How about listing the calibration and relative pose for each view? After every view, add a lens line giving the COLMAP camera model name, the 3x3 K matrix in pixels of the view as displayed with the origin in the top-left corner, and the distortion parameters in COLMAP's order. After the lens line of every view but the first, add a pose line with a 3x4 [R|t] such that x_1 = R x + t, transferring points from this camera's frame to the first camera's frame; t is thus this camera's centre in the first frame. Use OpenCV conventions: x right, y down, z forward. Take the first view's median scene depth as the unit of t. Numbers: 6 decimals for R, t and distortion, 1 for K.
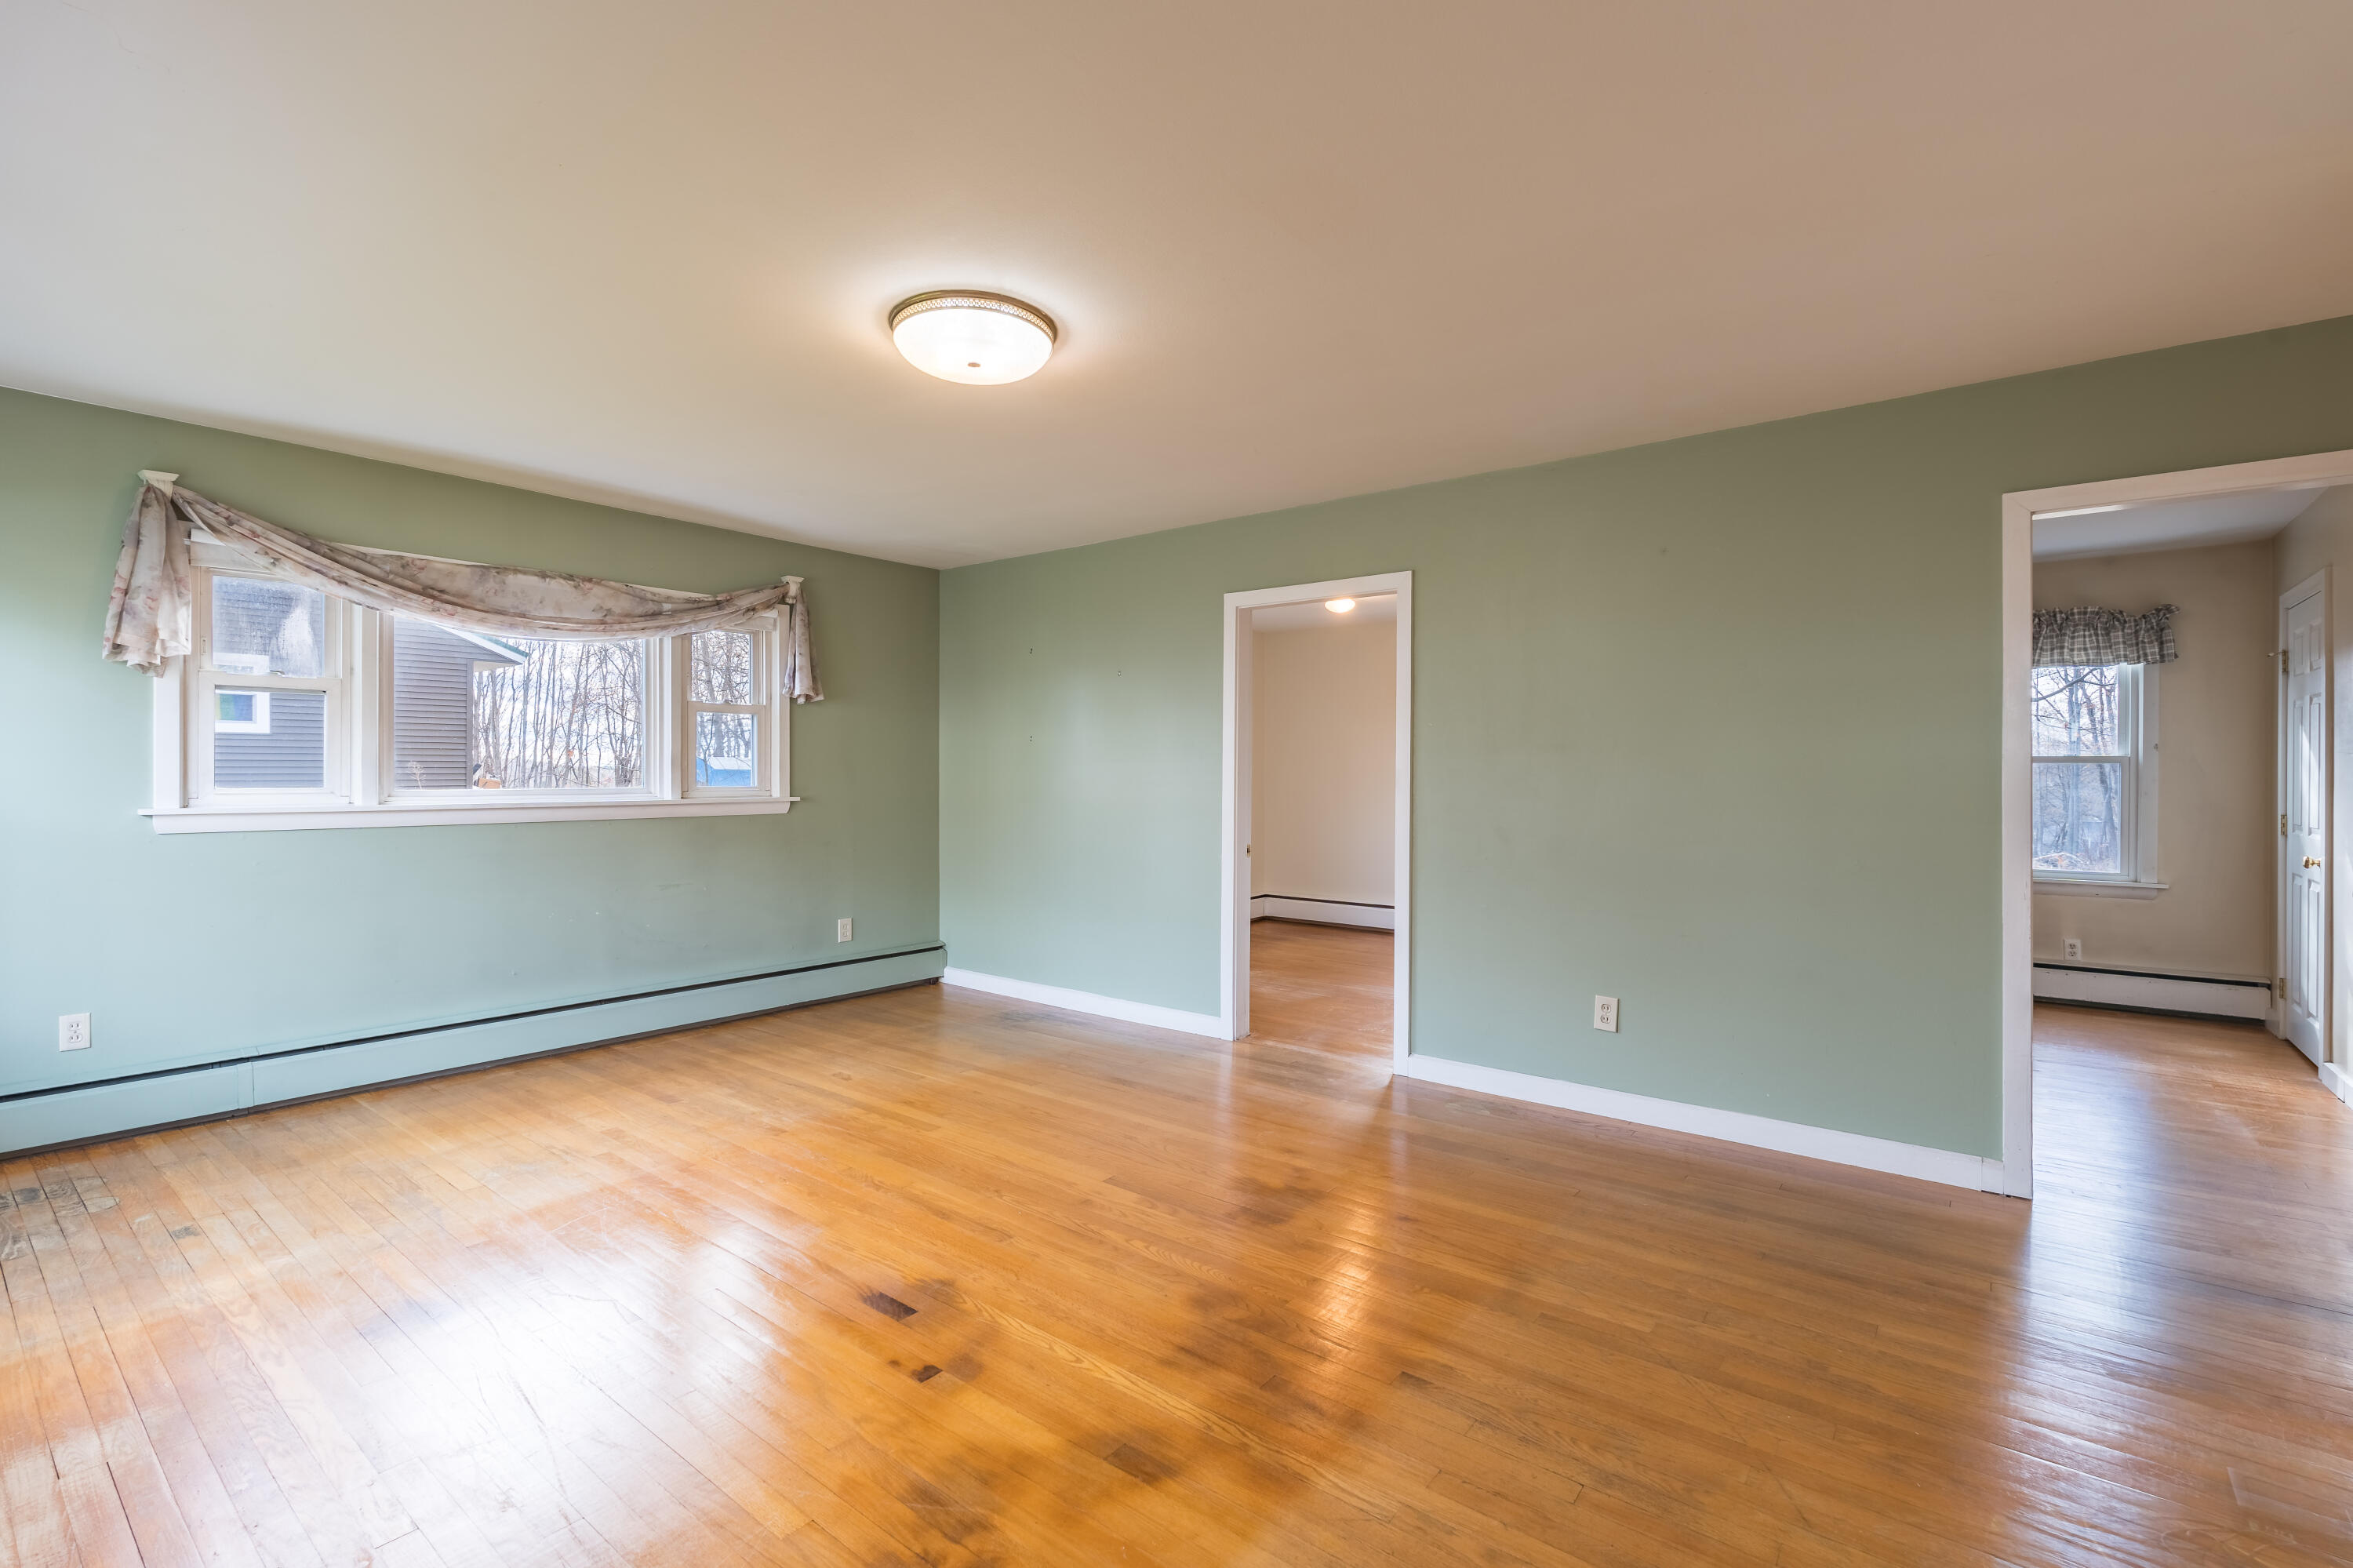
lens RADIAL K [[1060.5, 0, 1176.5], [0, 1060.5, 784.0], [0, 0, 1]] dist [0.001201, 0.000111]
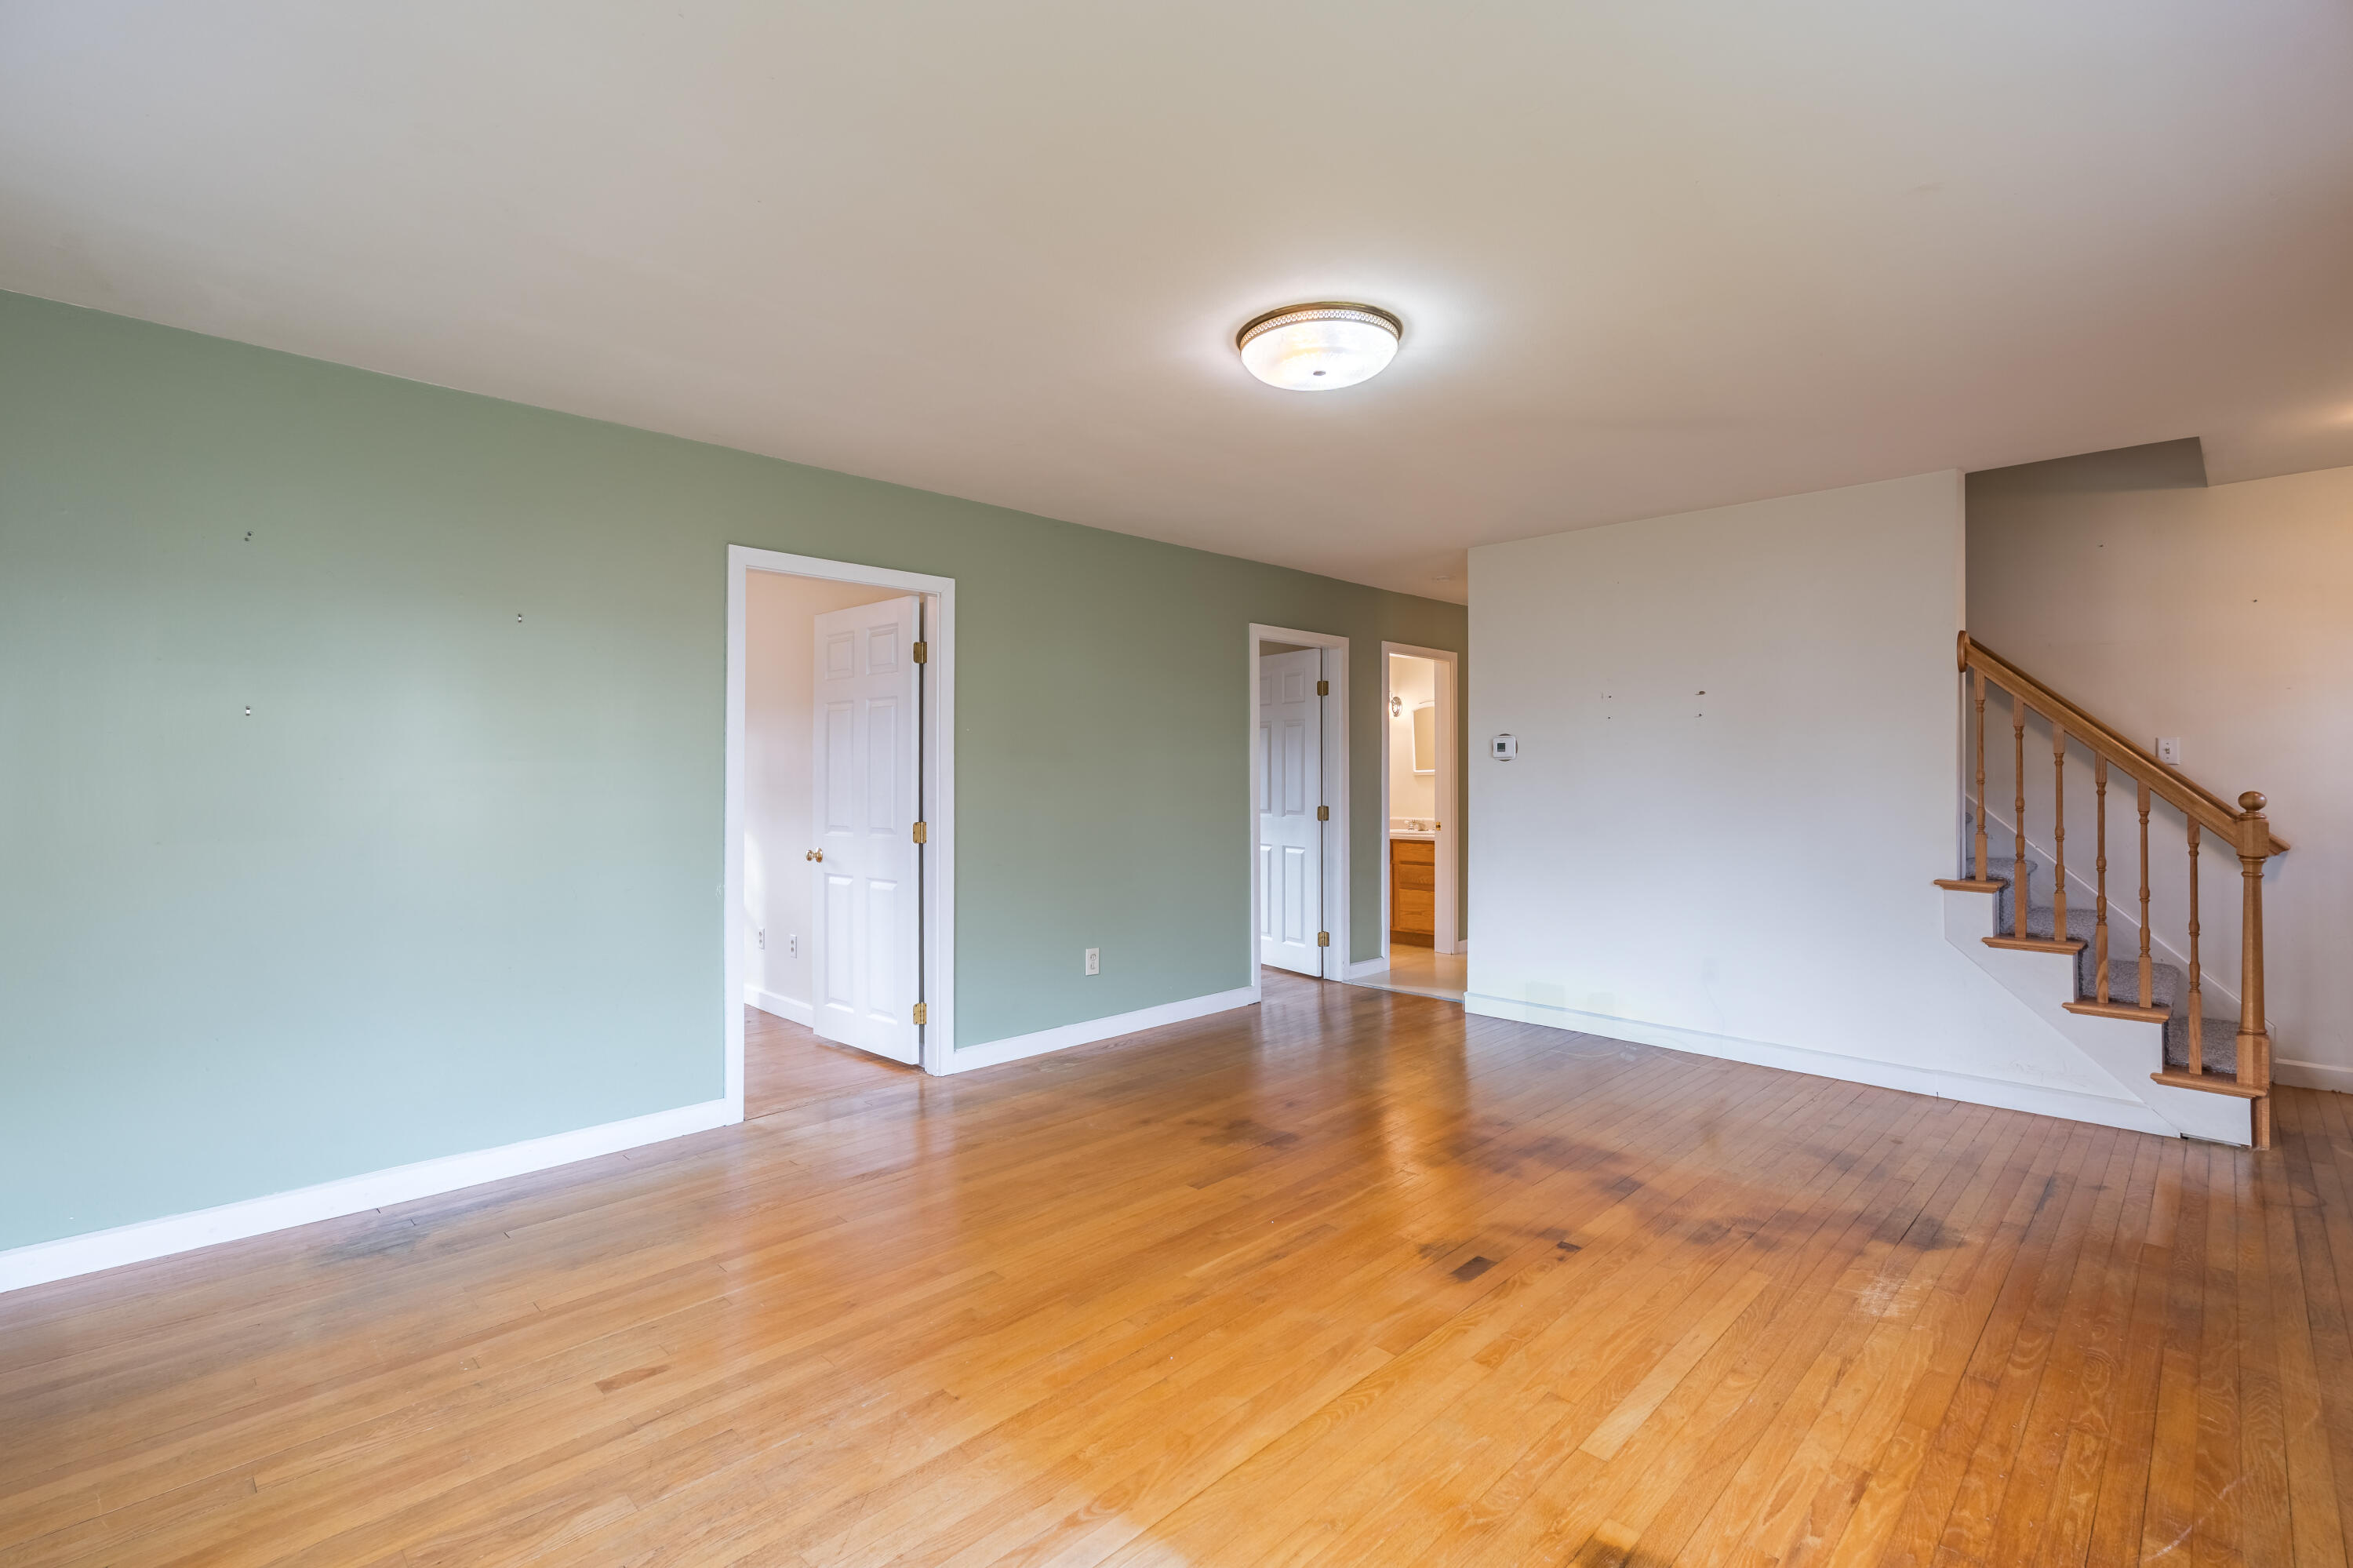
lens RADIAL K [[1101.2, 0, 1176.5], [0, 1101.2, 784.0], [0, 0, 1]] dist [-0.000666, 0.000214]
pose [[0.084716, -0.011570, 0.996338, -1.108996], [0.012316, 0.999868, 0.010564, -0.015469], [-0.996329, 0.011375, 0.084847, 0.942078]]
